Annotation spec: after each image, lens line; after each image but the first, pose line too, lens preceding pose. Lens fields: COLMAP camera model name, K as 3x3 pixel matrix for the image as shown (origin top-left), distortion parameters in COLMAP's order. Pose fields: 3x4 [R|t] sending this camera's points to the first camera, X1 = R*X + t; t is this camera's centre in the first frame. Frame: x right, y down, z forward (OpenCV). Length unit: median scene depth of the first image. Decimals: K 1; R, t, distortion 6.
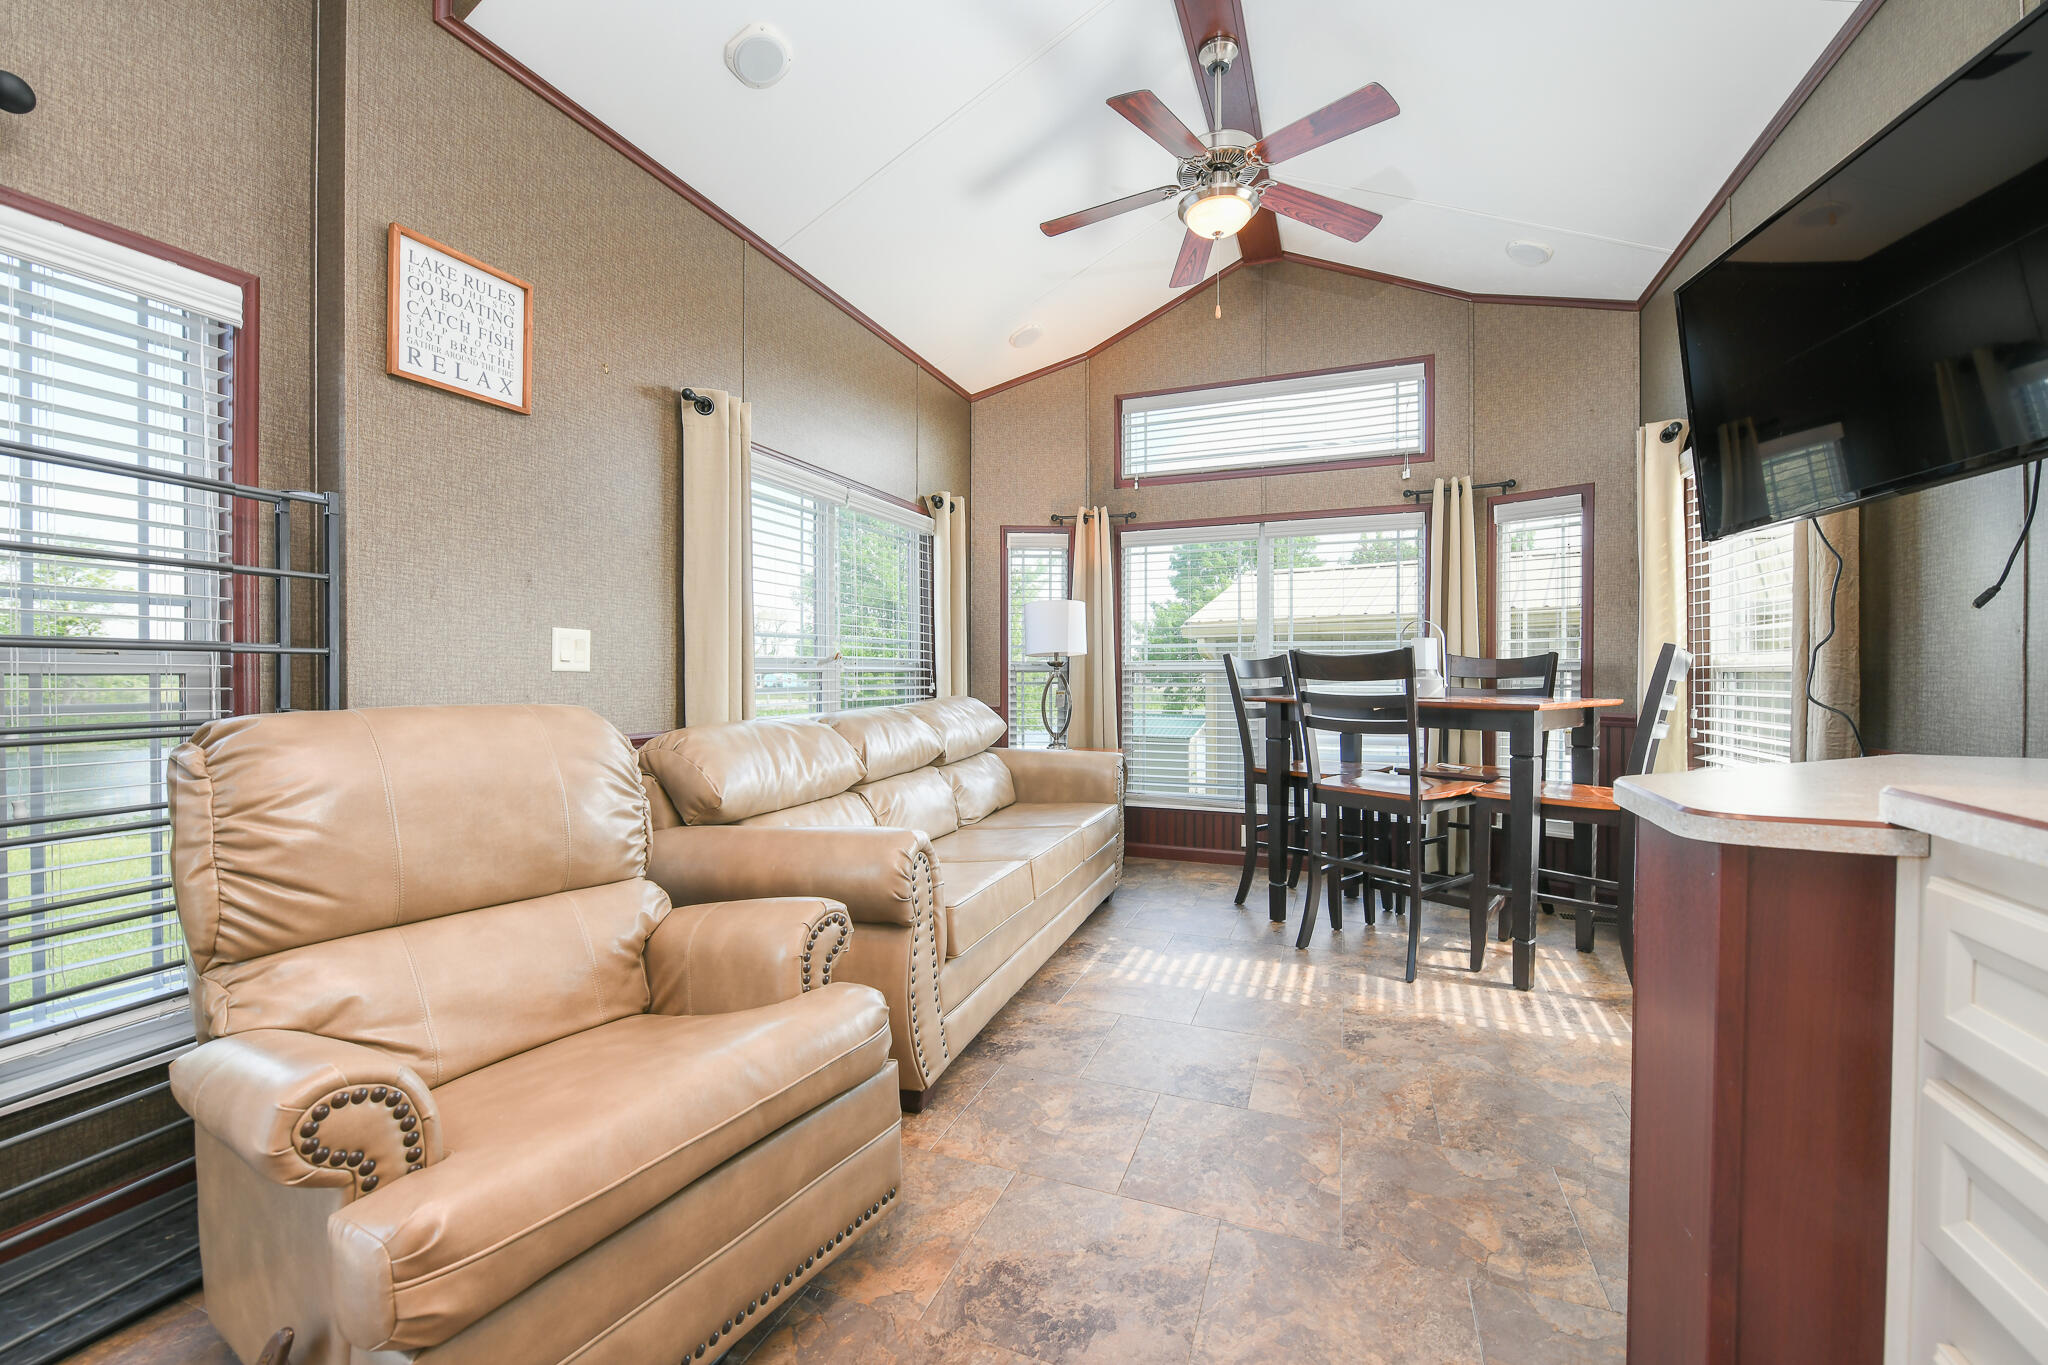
lens RADIAL K [[821.3, 0, 1024.0], [0, 821.3, 682.5], [0, 0, 1]] dist [0.001851, 0.000070]
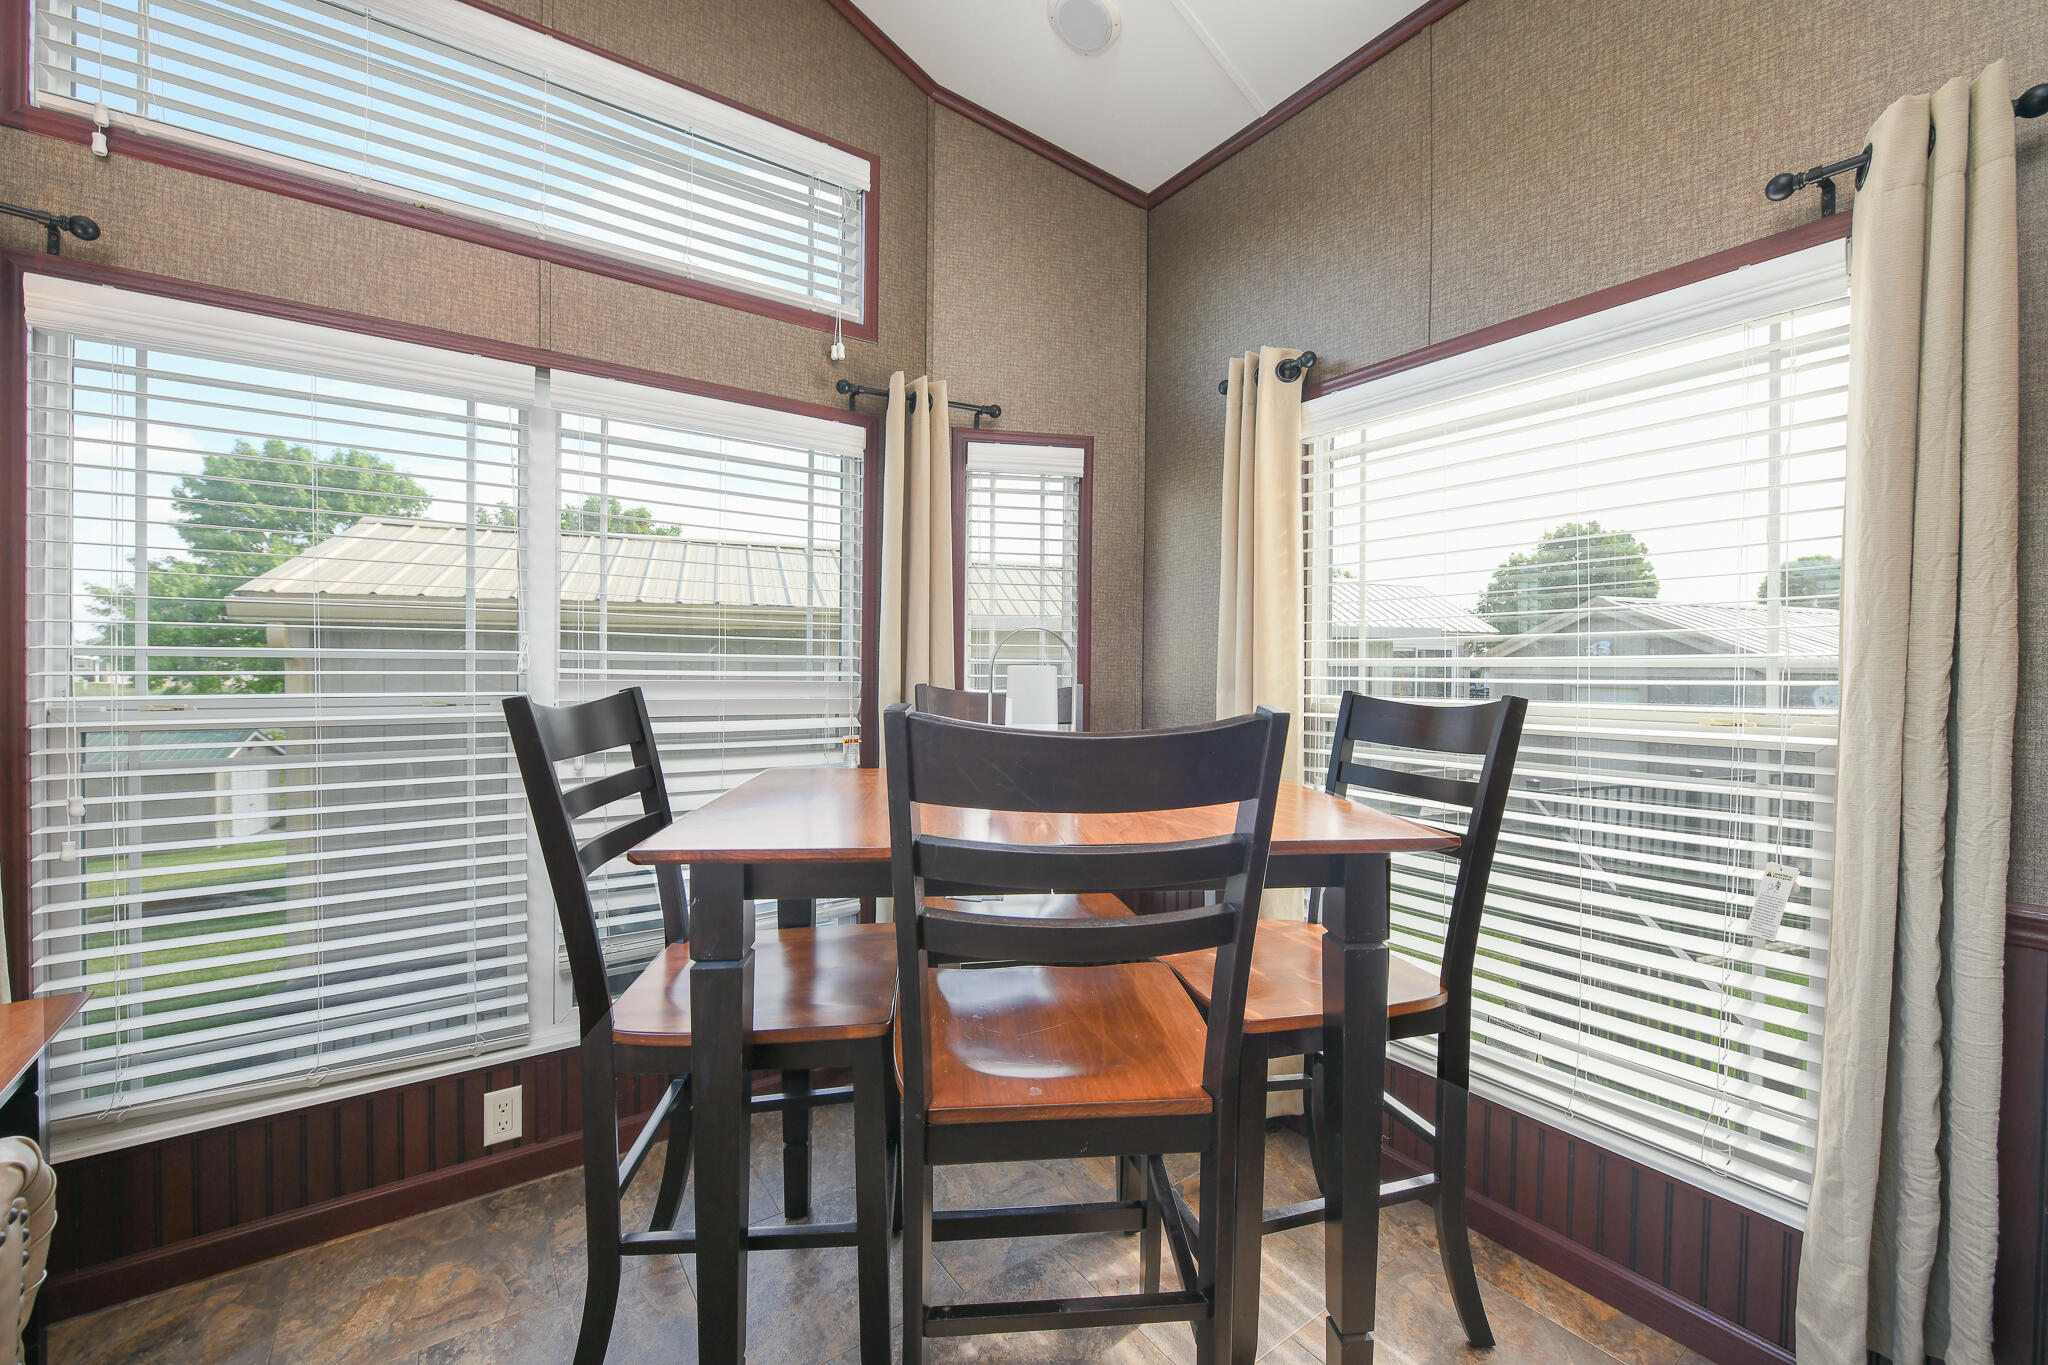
lens RADIAL K [[821.3, 0, 1024.0], [0, 821.3, 682.5], [0, 0, 1]] dist [0.001851, 0.000070]
pose [[0.553244, -0.001302, 0.833018, 0.072691], [0.002540, 0.999997, -0.000124, -0.031824], [-0.833015, 0.002185, 0.553246, 0.554170]]
